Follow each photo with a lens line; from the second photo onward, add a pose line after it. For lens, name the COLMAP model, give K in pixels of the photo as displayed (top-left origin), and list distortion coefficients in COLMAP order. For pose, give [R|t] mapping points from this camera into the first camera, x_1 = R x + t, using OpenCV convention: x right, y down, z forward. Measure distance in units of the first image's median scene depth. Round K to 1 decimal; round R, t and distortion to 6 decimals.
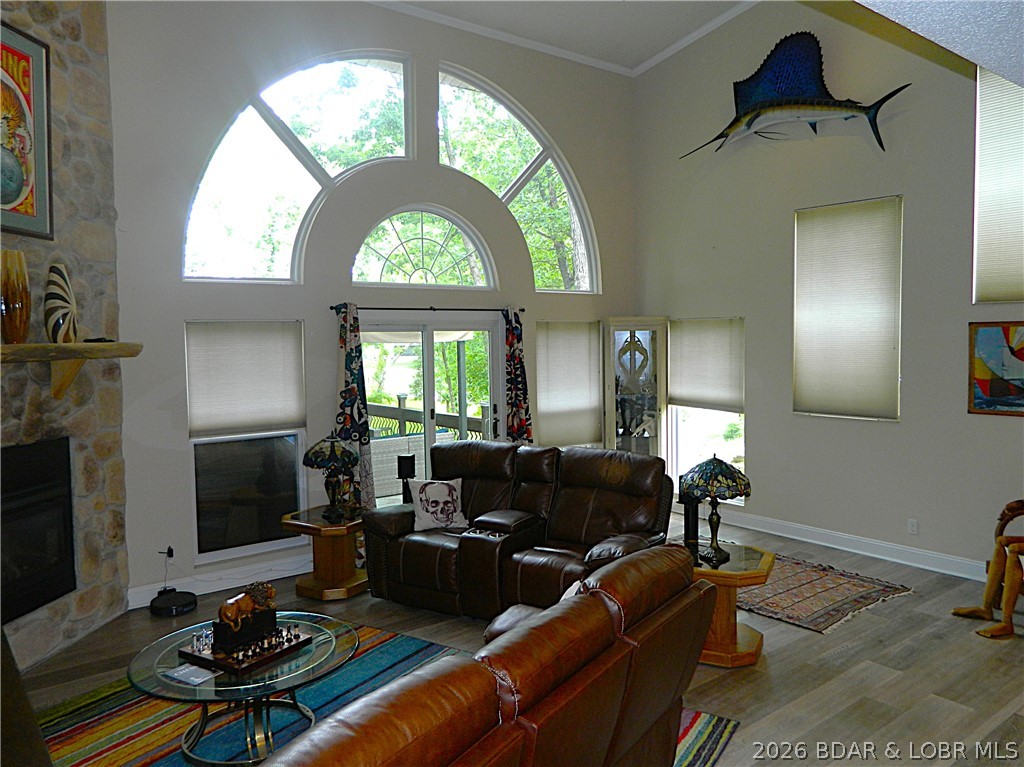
lens RADIAL K [[765.1, 0, 511.8], [0, 765.1, 374.8], [0, 0, 1]] dist [0.010458, -0.009471]
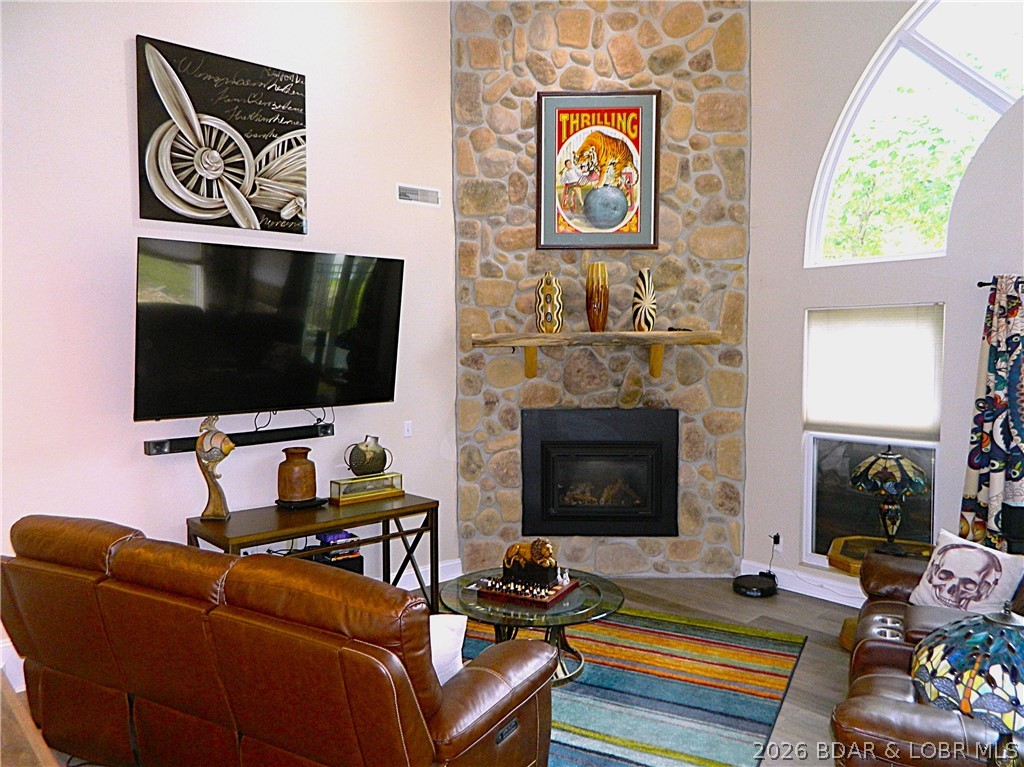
lens RADIAL K [[765.1, 0, 505.5], [0, 765.1, 380.2], [0, 0, 1]] dist [0.010458, -0.009471]
pose [[0.060575, 0.065969, -0.995981, 0.592621], [-0.043646, 0.997034, 0.063384, -0.029015], [0.997209, 0.039631, 0.063274, 0.639903]]
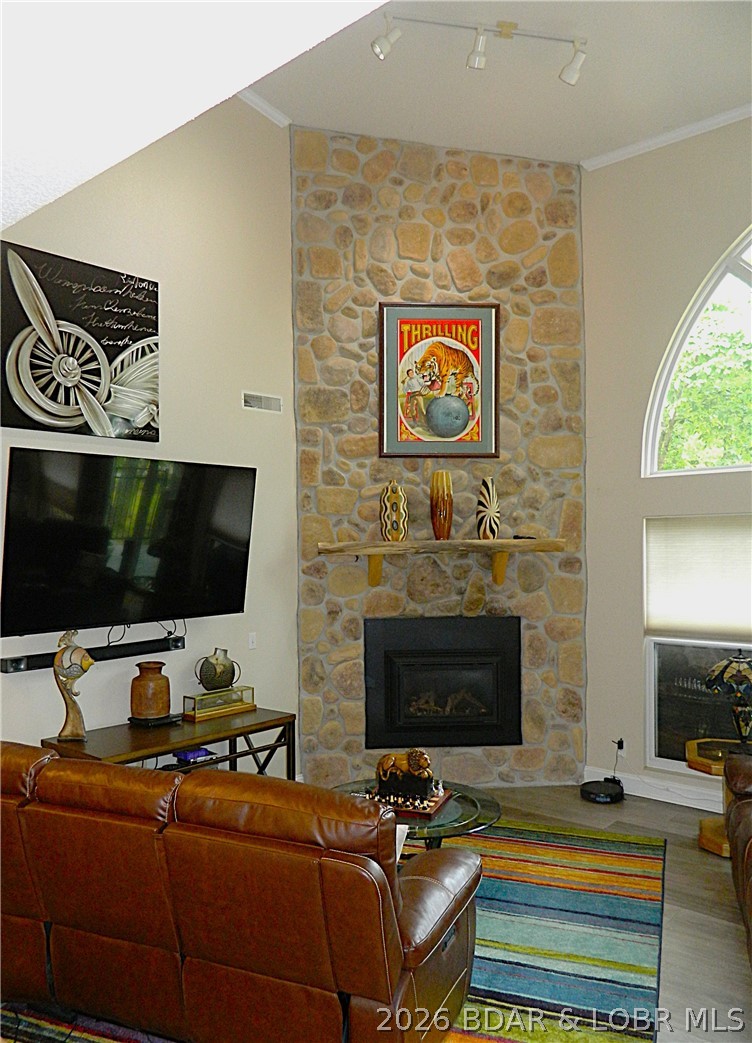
lens RADIAL K [[812.8, 0, 342.3], [0, 812.8, 542.9], [0, 0, 1]] dist [0.004859, -0.008782]
pose [[0.161032, 0.013666, -0.986855, 0.631066], [-0.040234, 0.999164, 0.007272, -0.033014], [0.986129, 0.038535, 0.161447, 0.503190]]
